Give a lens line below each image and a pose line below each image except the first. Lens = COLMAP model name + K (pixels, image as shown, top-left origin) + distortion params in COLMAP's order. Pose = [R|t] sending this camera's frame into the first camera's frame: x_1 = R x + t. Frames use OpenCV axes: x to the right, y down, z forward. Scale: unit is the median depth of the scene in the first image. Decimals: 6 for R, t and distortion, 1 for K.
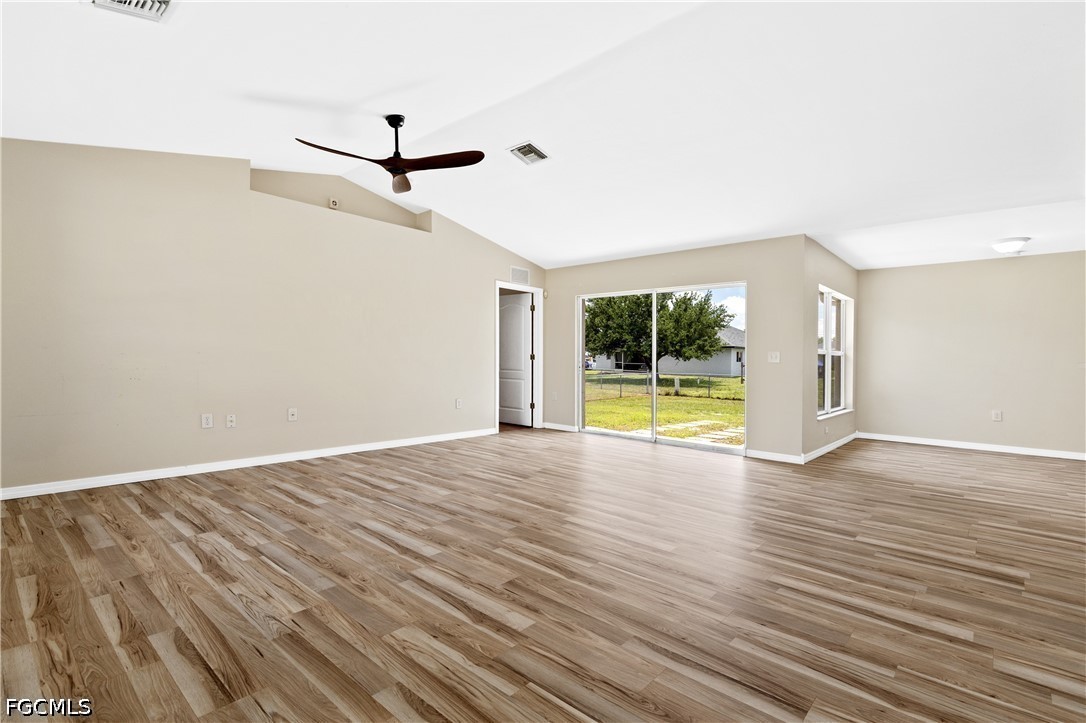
lens RADIAL K [[495.1, 0, 556.6], [0, 495.1, 329.3], [0, 0, 1]] dist [0.007223, -0.000067]
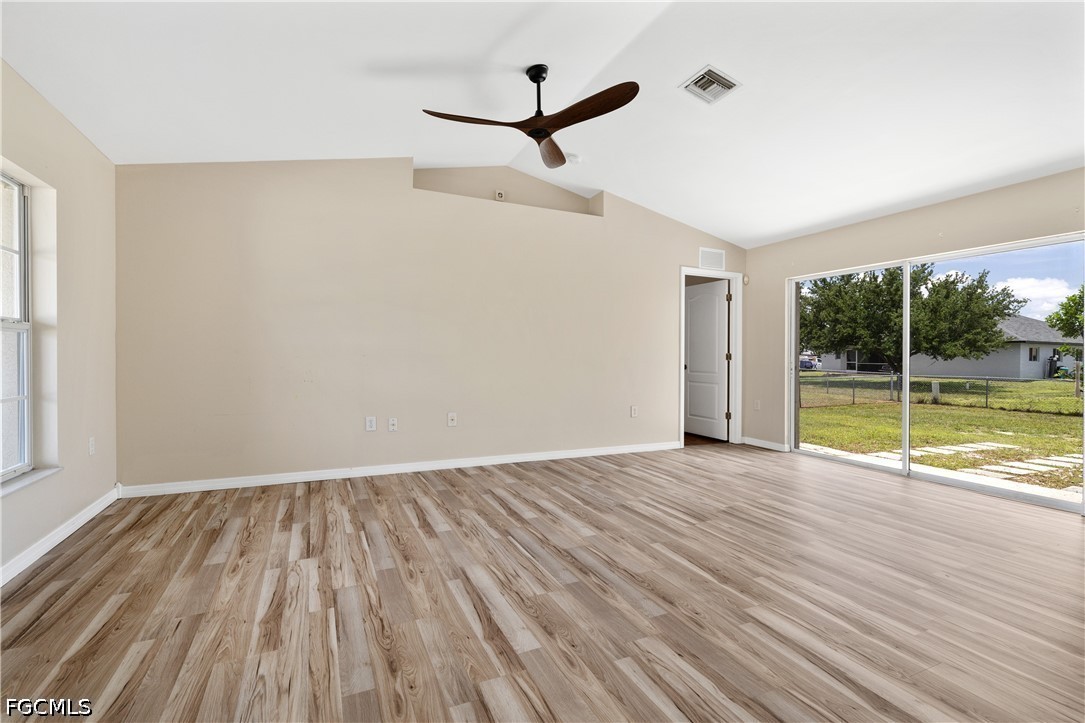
lens RADIAL K [[494.6, 0, 564.1], [0, 494.6, 355.8], [0, 0, 1]] dist [0.007223, -0.000067]
pose [[0.920792, -0.009681, -0.389934, 0.036415], [0.029981, 0.998491, 0.046007, 0.014675], [0.388901, -0.054054, 0.919693, 0.241877]]
